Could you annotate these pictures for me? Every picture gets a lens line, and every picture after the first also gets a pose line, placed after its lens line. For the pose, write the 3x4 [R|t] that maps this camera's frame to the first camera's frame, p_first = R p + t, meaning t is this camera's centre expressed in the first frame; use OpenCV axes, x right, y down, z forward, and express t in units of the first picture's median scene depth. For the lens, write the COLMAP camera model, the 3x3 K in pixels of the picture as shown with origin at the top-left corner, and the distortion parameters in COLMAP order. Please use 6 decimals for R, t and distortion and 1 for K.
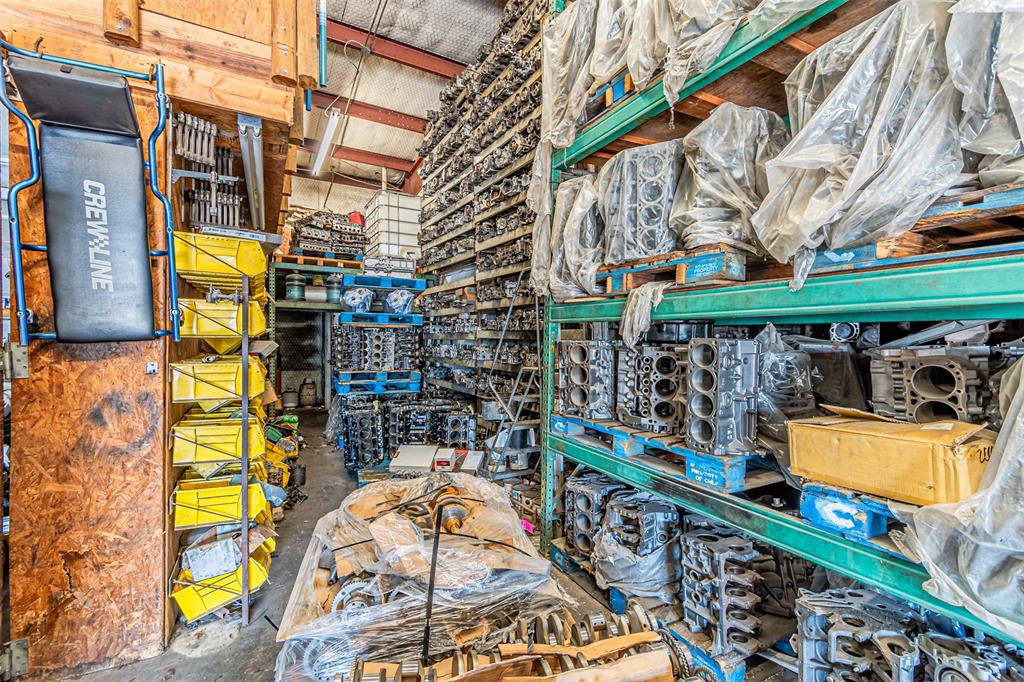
lens RADIAL K [[448.2, 0, 504.9], [0, 448.2, 336.7], [0, 0, 1]] dist [0.002137, -0.000192]
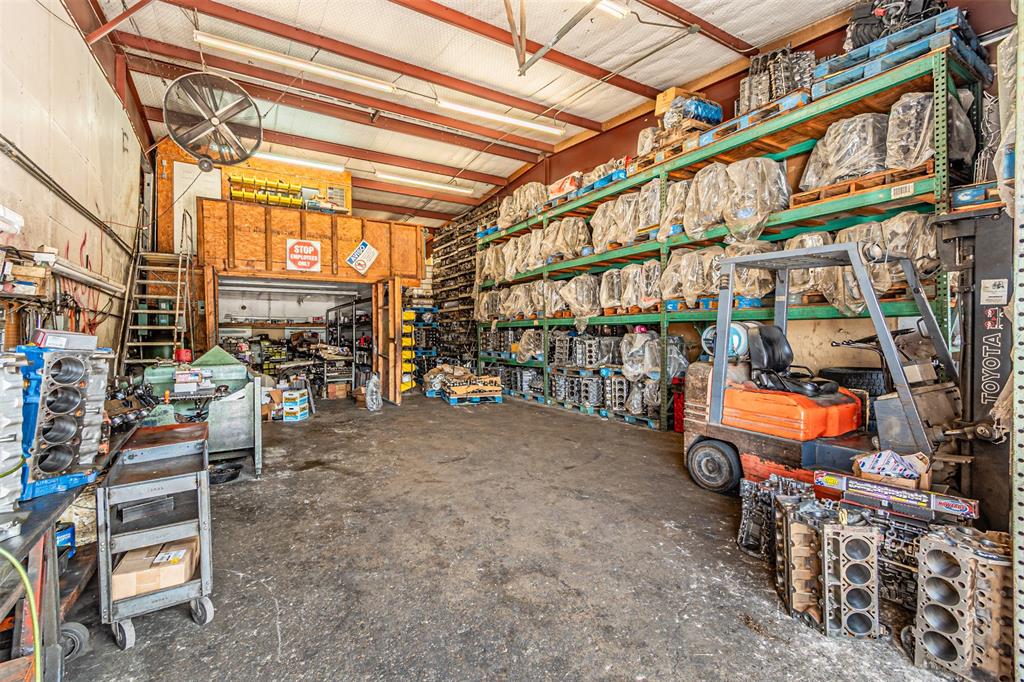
lens RADIAL K [[441.4, 0, 506.2], [0, 441.4, 333.7], [0, 0, 1]] dist [0.001625, -0.000089]
pose [[0.998856, -0.020788, 0.043067, 0.185096], [0.020647, 0.999780, 0.003699, 0.017587], [-0.043135, -0.002805, 0.999065, -3.117639]]
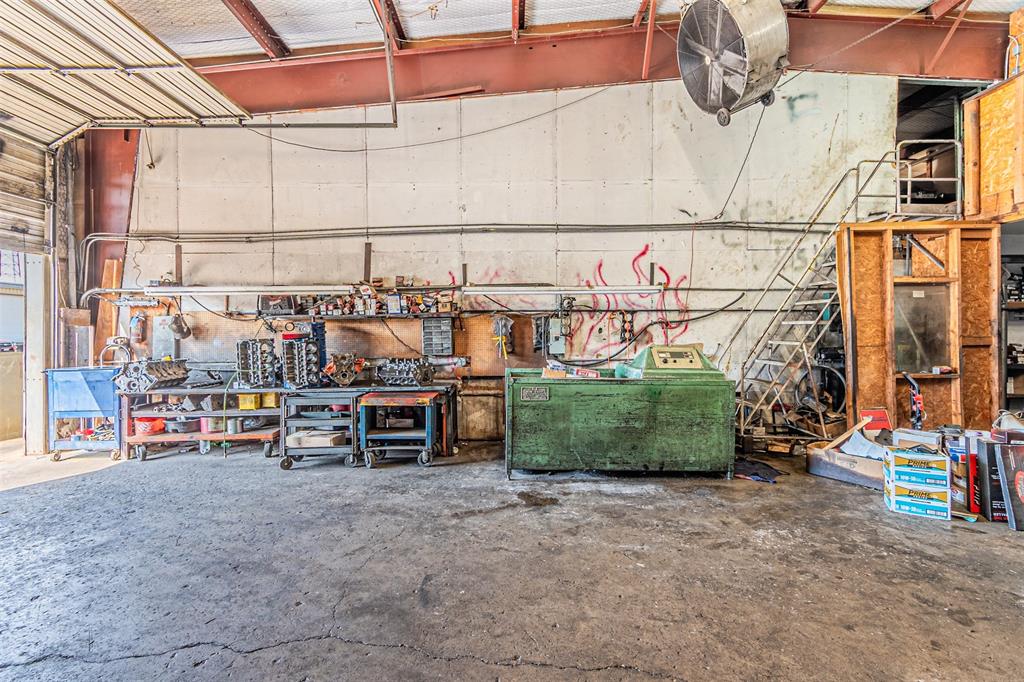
lens RADIAL K [[448.2, 0, 504.9], [0, 448.2, 336.7], [0, 0, 1]] dist [0.002137, -0.000192]
pose [[-0.493327, -0.001413, -0.869843, 0.757652], [-0.001201, 0.999999, -0.000943, 0.018230], [0.869843, 0.000579, -0.493329, -0.700222]]
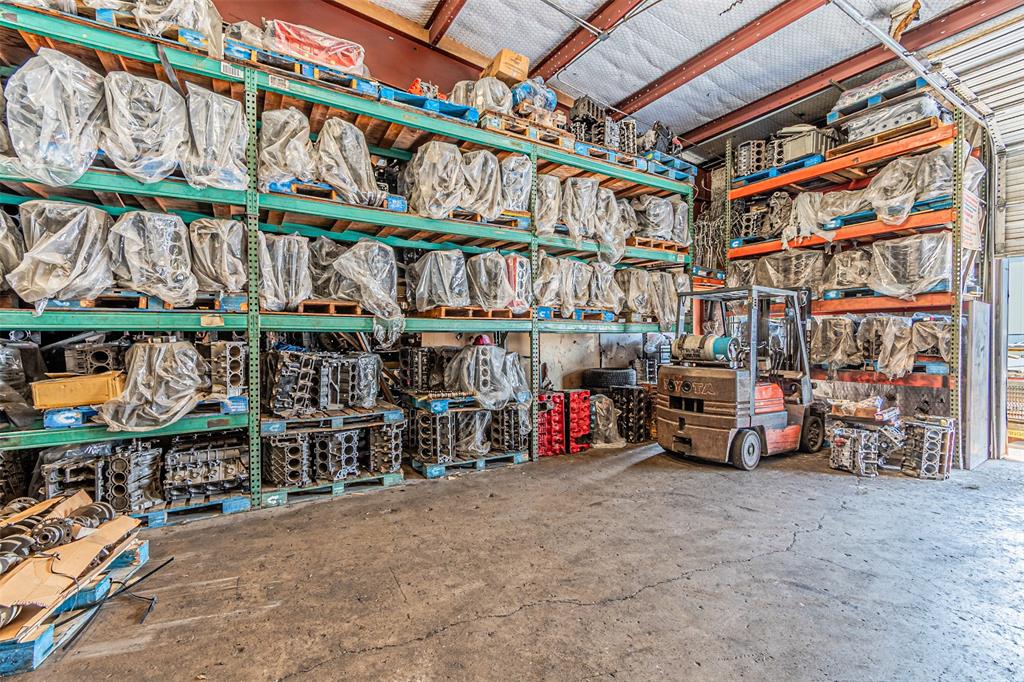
lens RADIAL K [[440.7, 0, 498.3], [0, 440.7, 353.4], [0, 0, 1]] dist [0.001711, 0.000156]
pose [[-0.041846, -0.040605, 0.998299, -0.841419], [0.005470, 0.999150, 0.040869, -0.004832], [-0.999109, 0.007171, -0.041589, -0.584220]]
